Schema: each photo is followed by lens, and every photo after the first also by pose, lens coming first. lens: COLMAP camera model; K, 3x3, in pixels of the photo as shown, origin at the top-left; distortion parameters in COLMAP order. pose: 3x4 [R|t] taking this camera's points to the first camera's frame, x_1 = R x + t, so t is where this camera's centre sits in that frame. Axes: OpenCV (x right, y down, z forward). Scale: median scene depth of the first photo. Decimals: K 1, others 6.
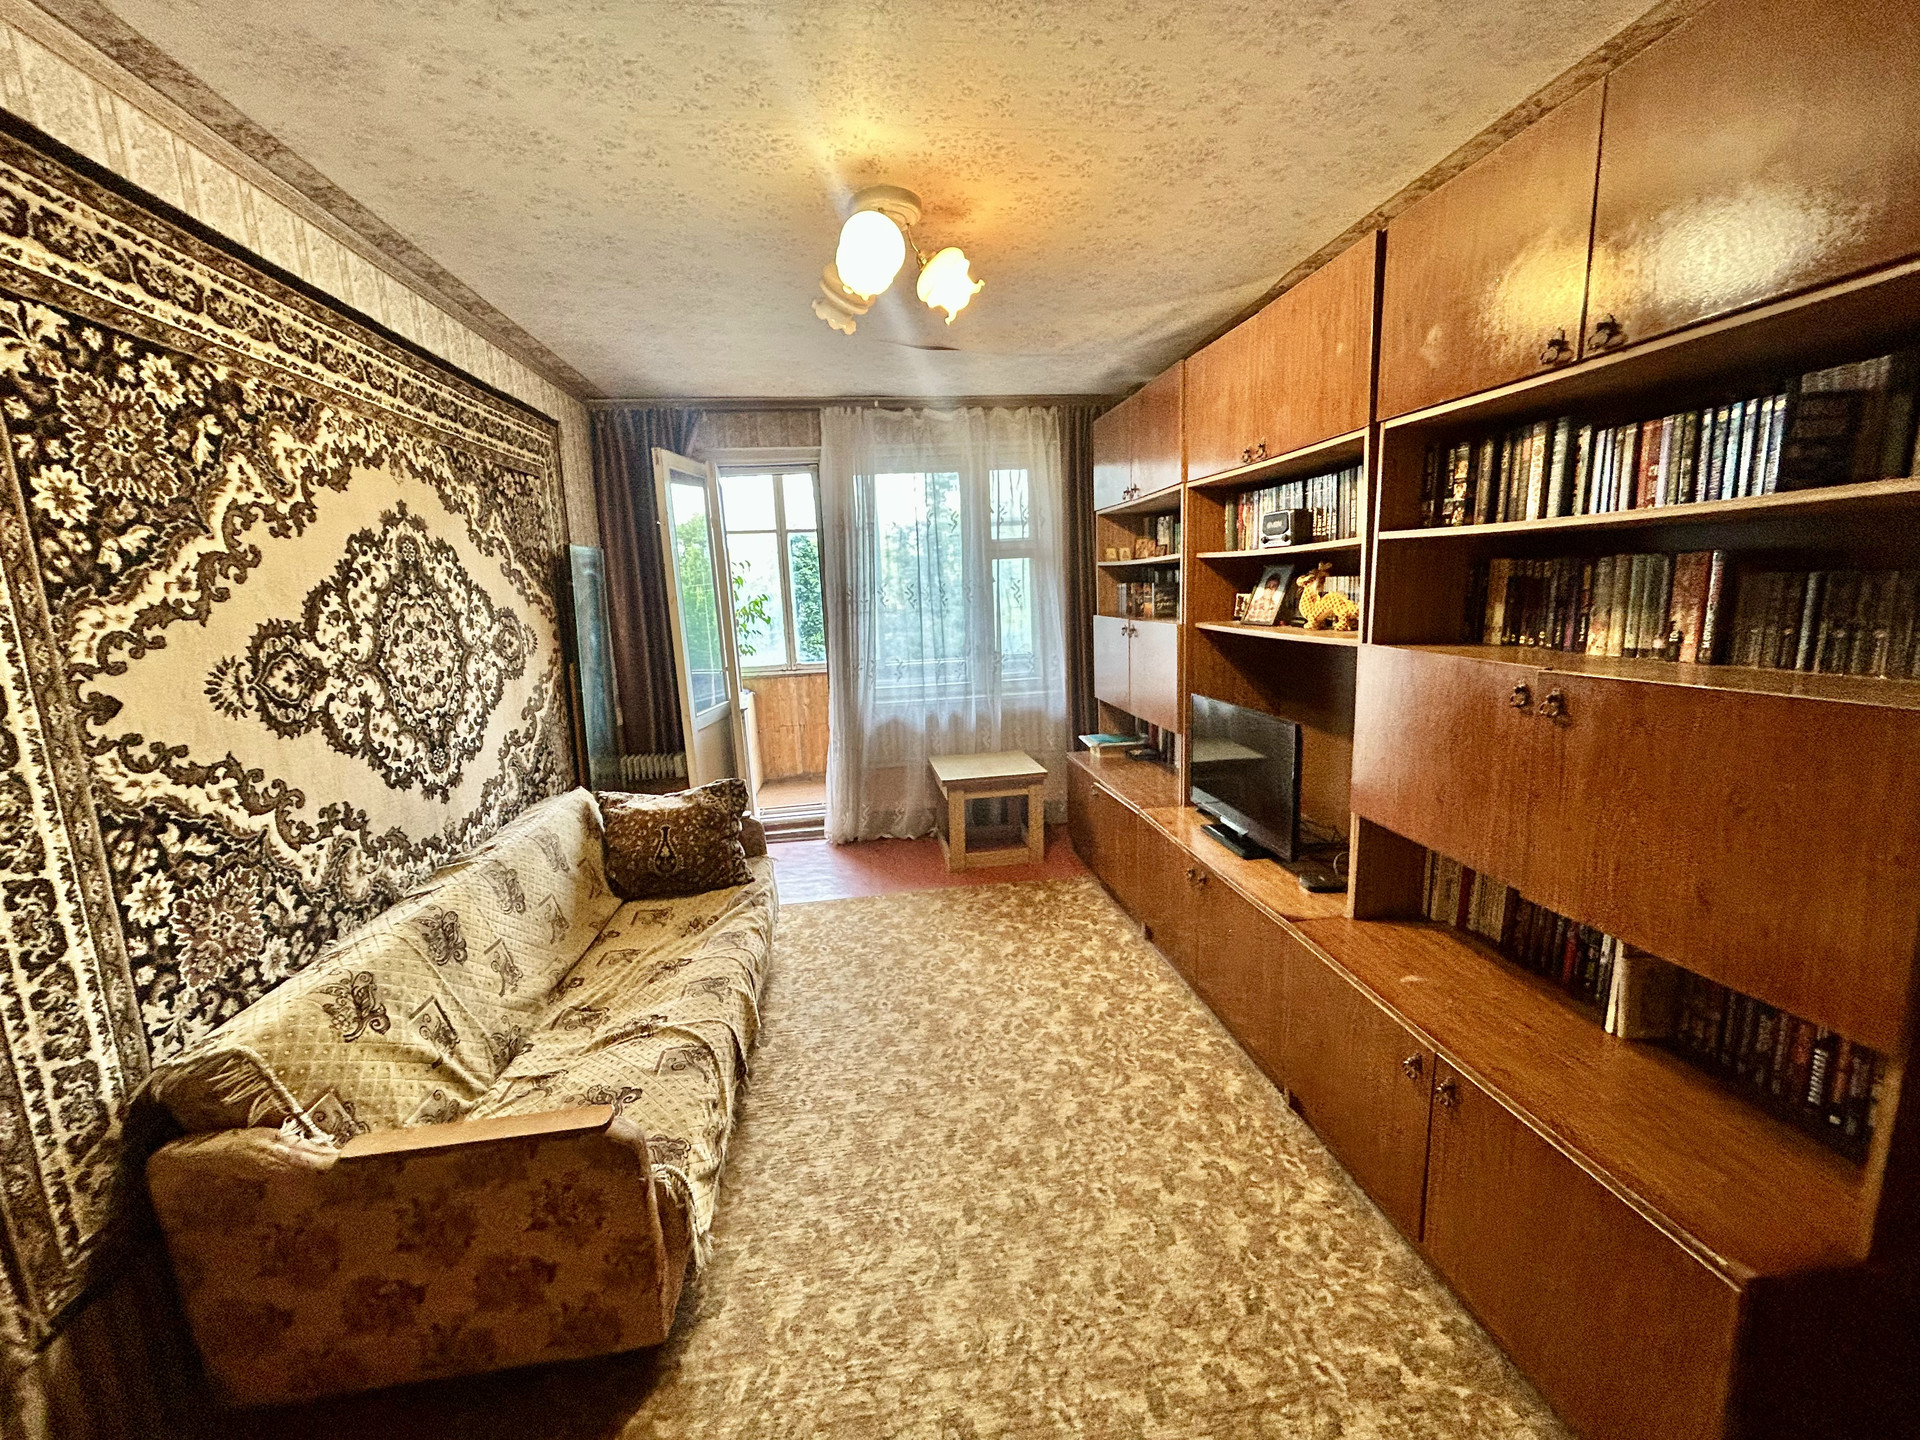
lens RADIAL K [[775.4, 0, 949.6], [0, 775.4, 714.8], [0, 0, 1]] dist [0.000269, -0.001692]
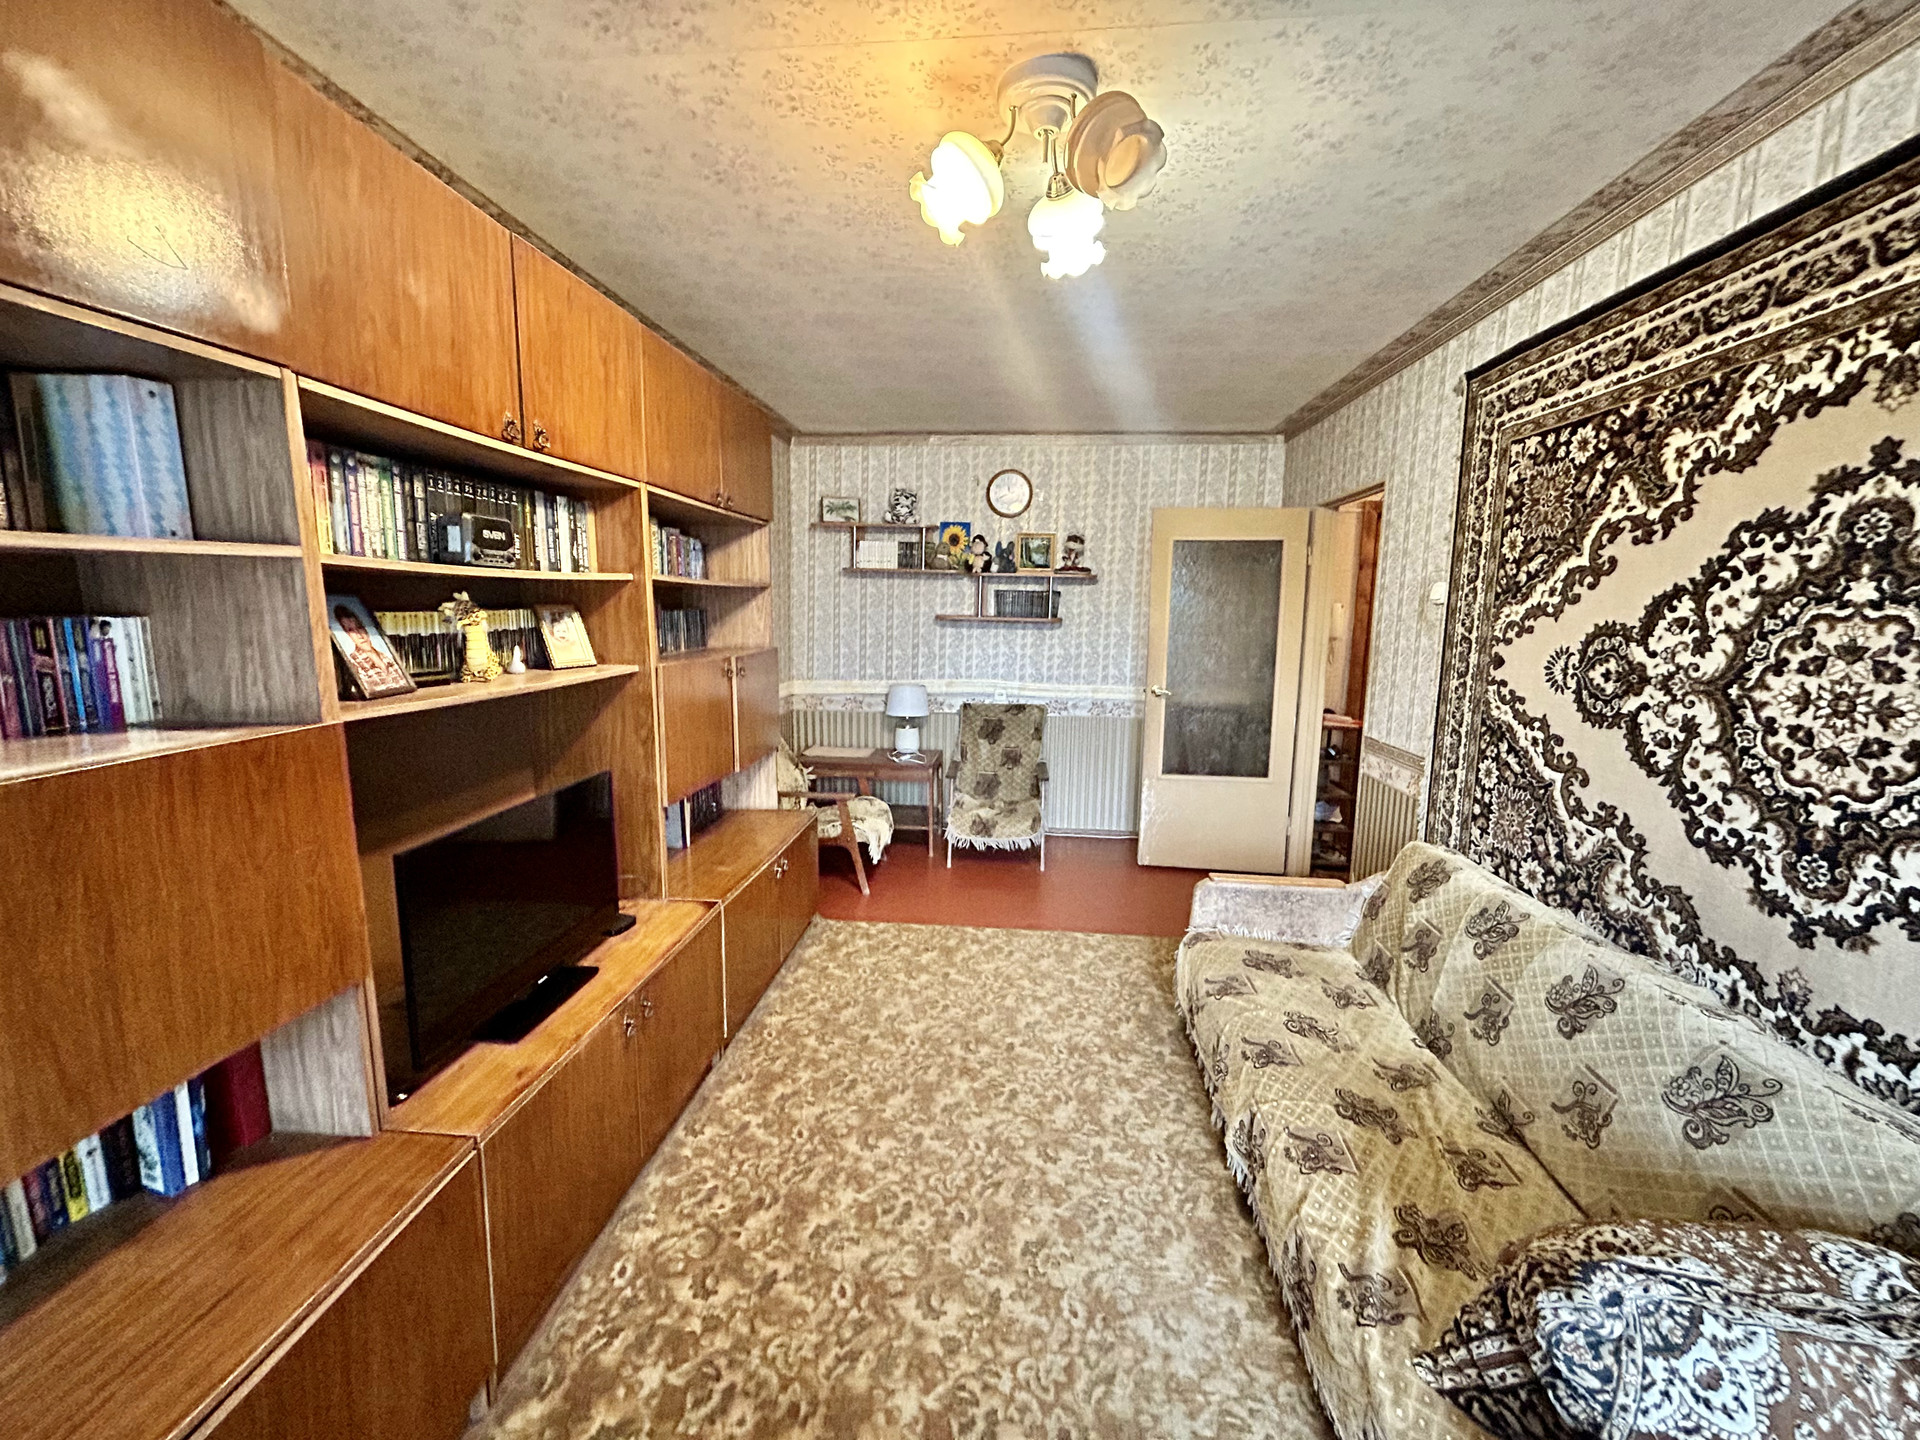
lens RADIAL K [[775.4, 0, 949.1], [0, 775.4, 721.2], [0, 0, 1]] dist [0.000269, -0.001692]
pose [[-0.974414, -0.004687, 0.224713, -0.186082], [0.064614, 0.951739, 0.300031, -0.368602], [-0.215274, 0.306874, -0.927084, 2.200602]]
